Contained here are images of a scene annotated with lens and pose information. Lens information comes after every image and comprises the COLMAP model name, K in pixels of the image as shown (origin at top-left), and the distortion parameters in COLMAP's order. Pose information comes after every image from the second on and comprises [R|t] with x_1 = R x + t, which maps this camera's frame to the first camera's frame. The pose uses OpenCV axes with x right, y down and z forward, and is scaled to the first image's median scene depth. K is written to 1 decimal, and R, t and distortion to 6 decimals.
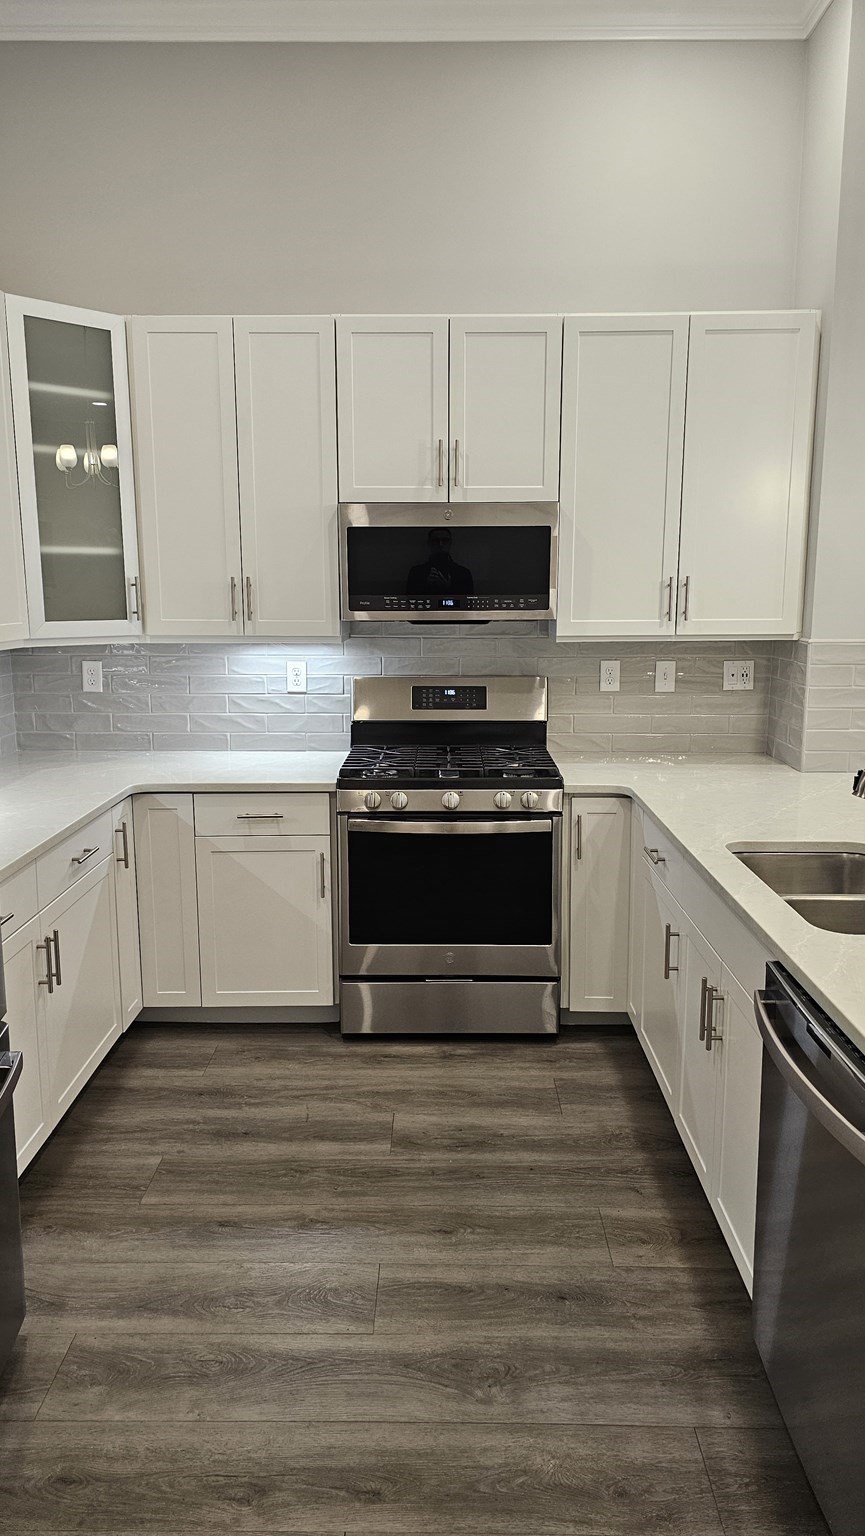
lens RADIAL K [[1023.7, 0, 432.5], [0, 1023.7, 768.0], [0, 0, 1]] dist [0.069823, -0.065584]
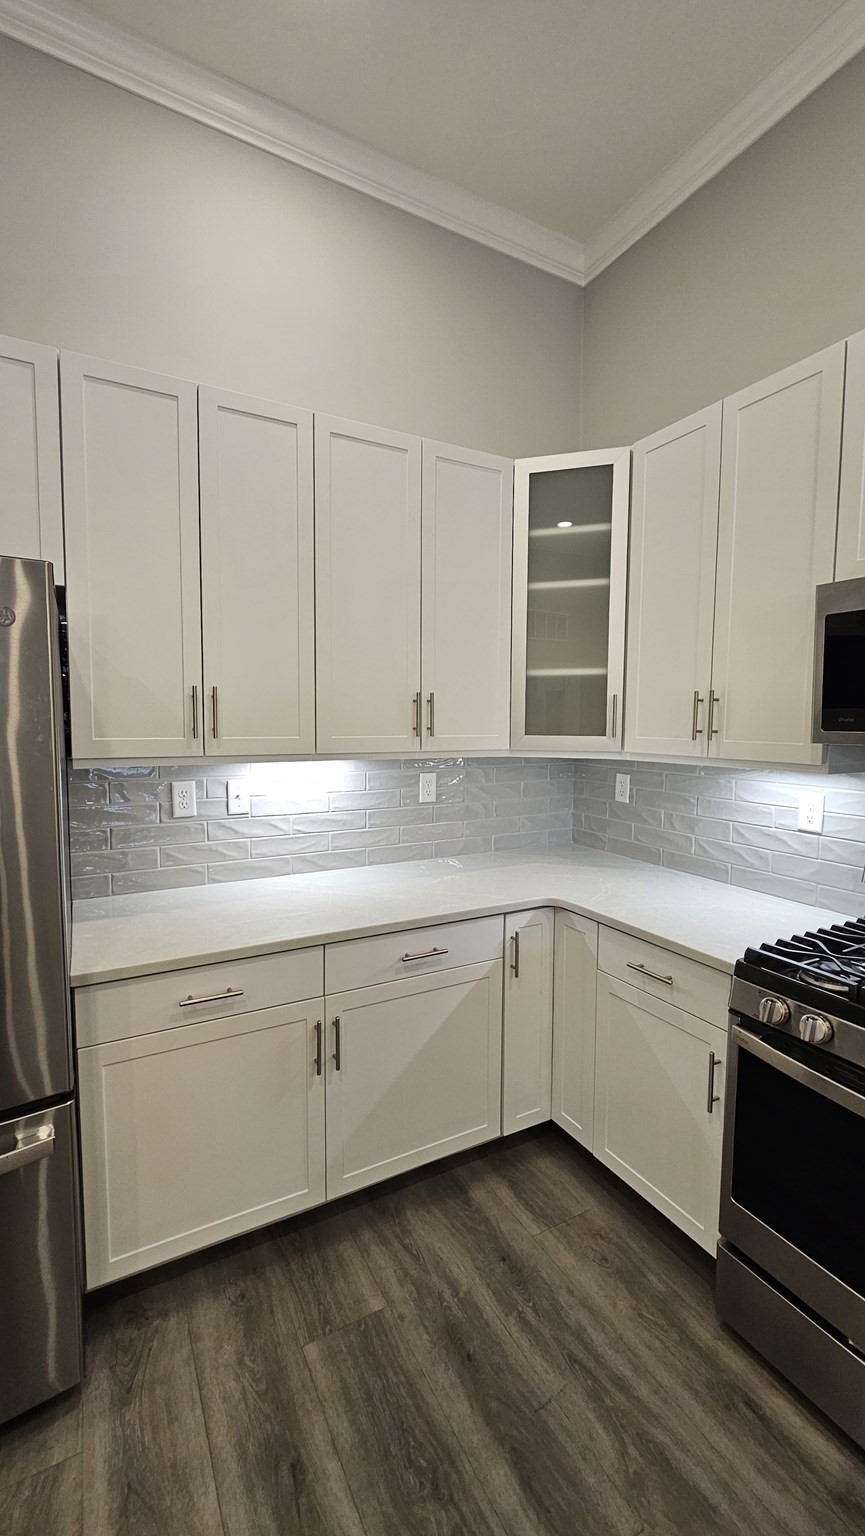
lens RADIAL K [[626.0, 0, 417.4], [0, 626.0, 767.9], [0, 0, 1]] dist [-0.001427, -0.001239]
pose [[0.478898, 0.071361, -0.874965, 0.168571], [-0.157621, 0.987483, -0.005733, -0.082469], [0.863604, 0.140658, 0.484152, 0.559499]]
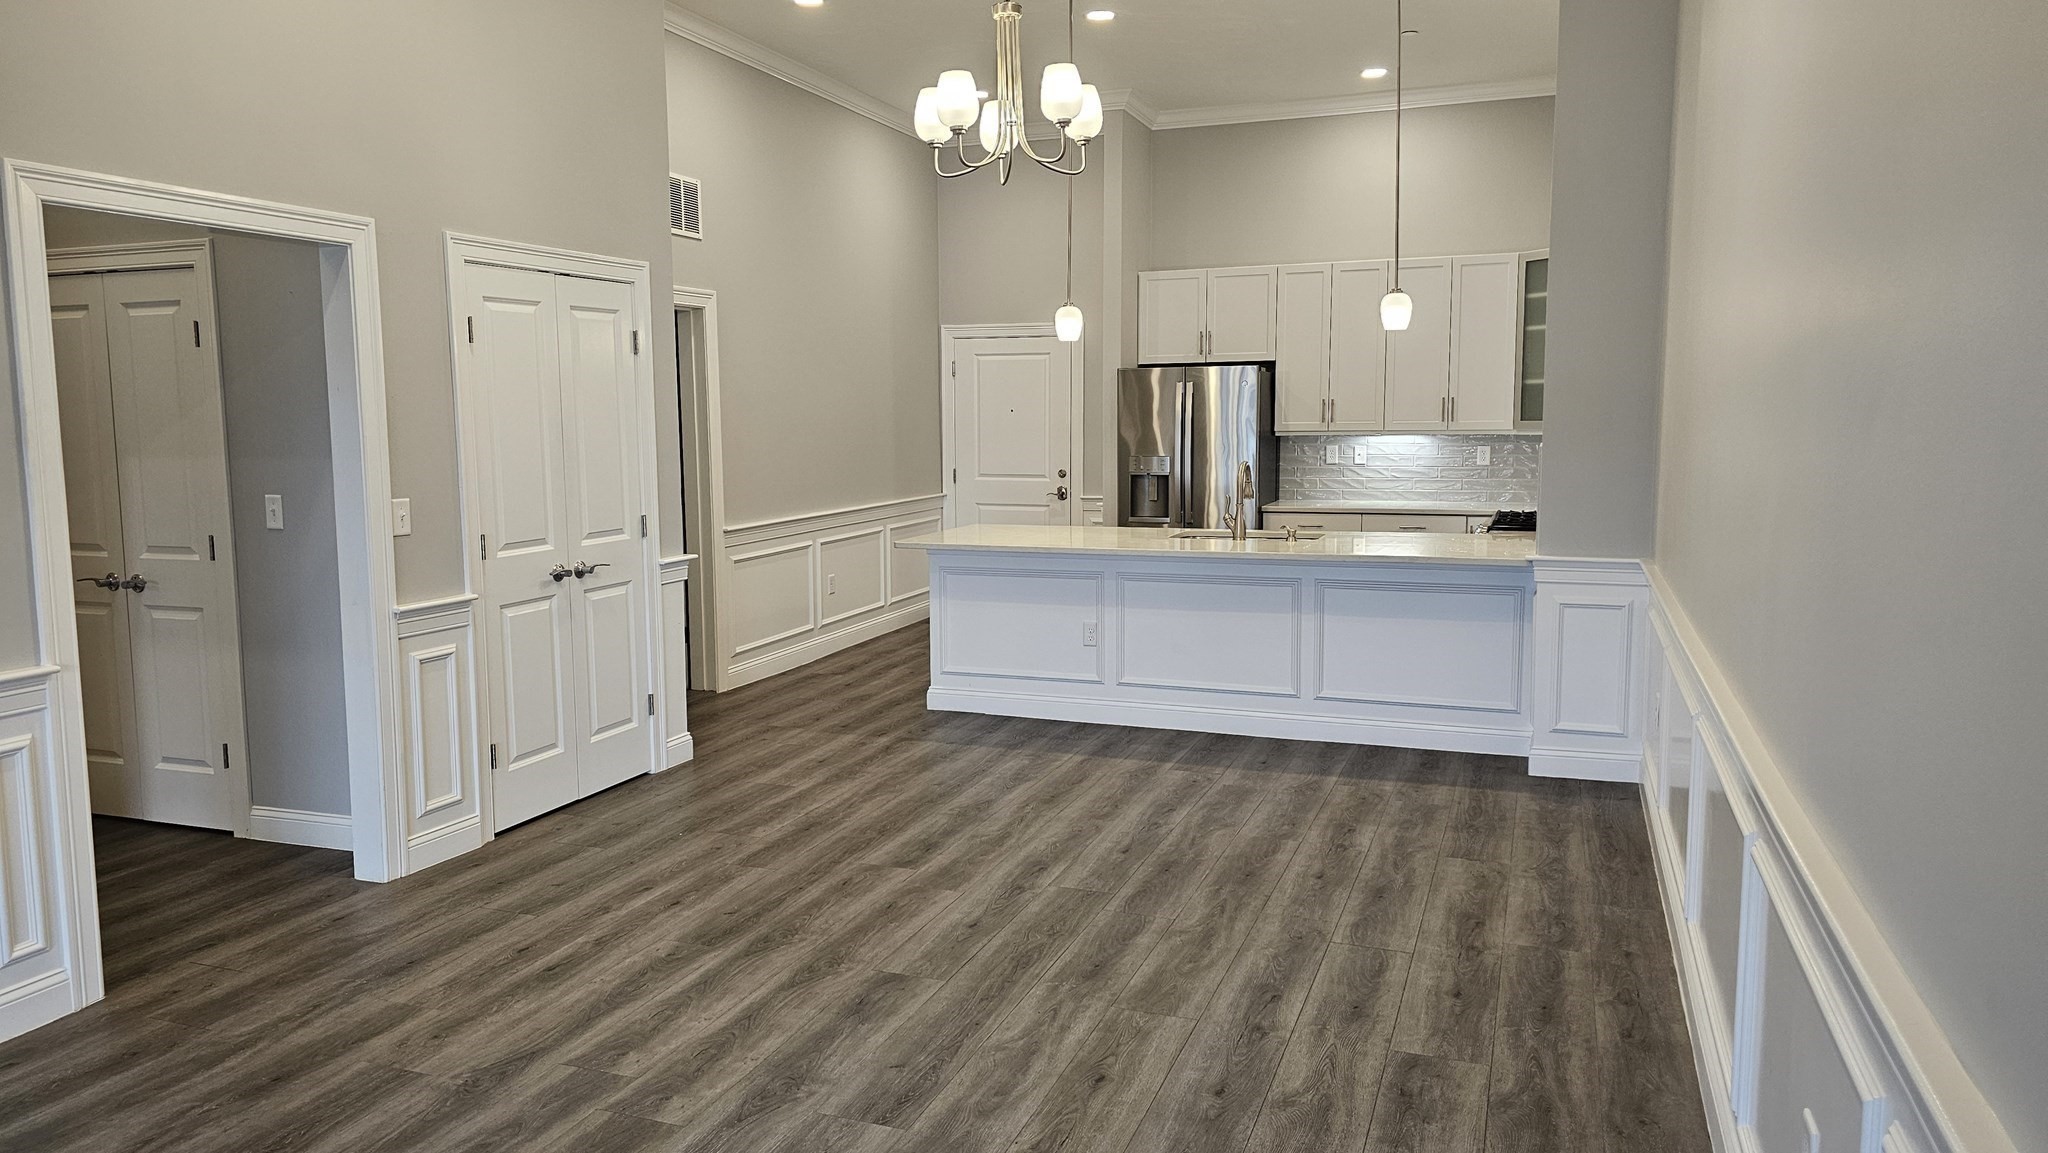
lens RADIAL K [[1364.9, 0, 1024.0], [0, 1364.9, 576.5], [0, 0, 1]] dist [0.069823, -0.065584]
pose [[-0.336725, 0.117530, -0.934239, 2.198447], [-0.153293, 0.972100, 0.177544, -0.168571], [0.929041, 0.202996, -0.309314, 0.971152]]
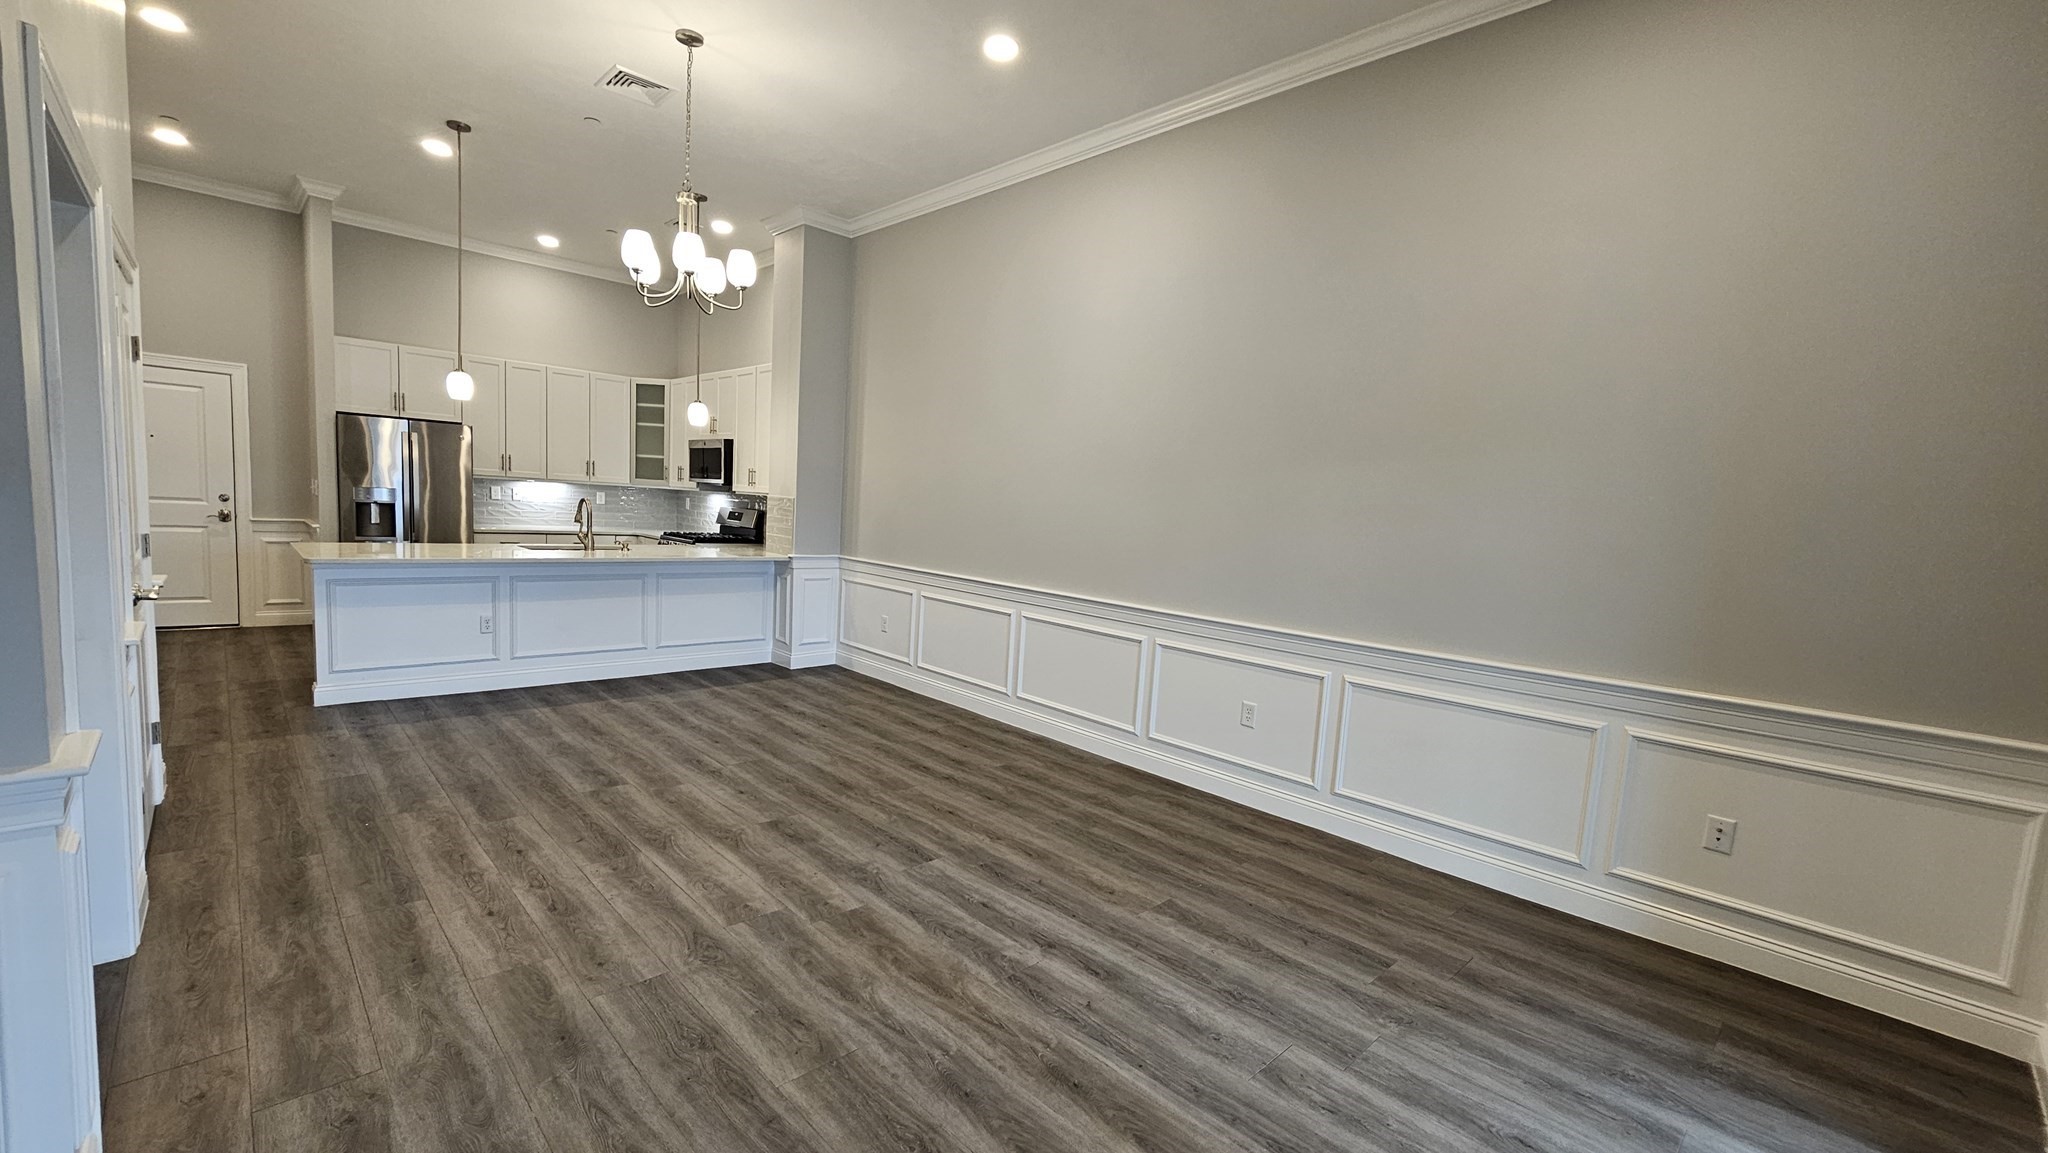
lens RADIAL K [[834.7, 0, 1020.9], [0, 834.7, 597.3], [0, 0, 1]] dist [-0.001427, -0.001239]
pose [[0.706310, 0.126018, -0.696596, 2.173912], [-0.182640, 0.983153, -0.007329, 0.014842], [0.683937, 0.132403, 0.717426, 0.046148]]
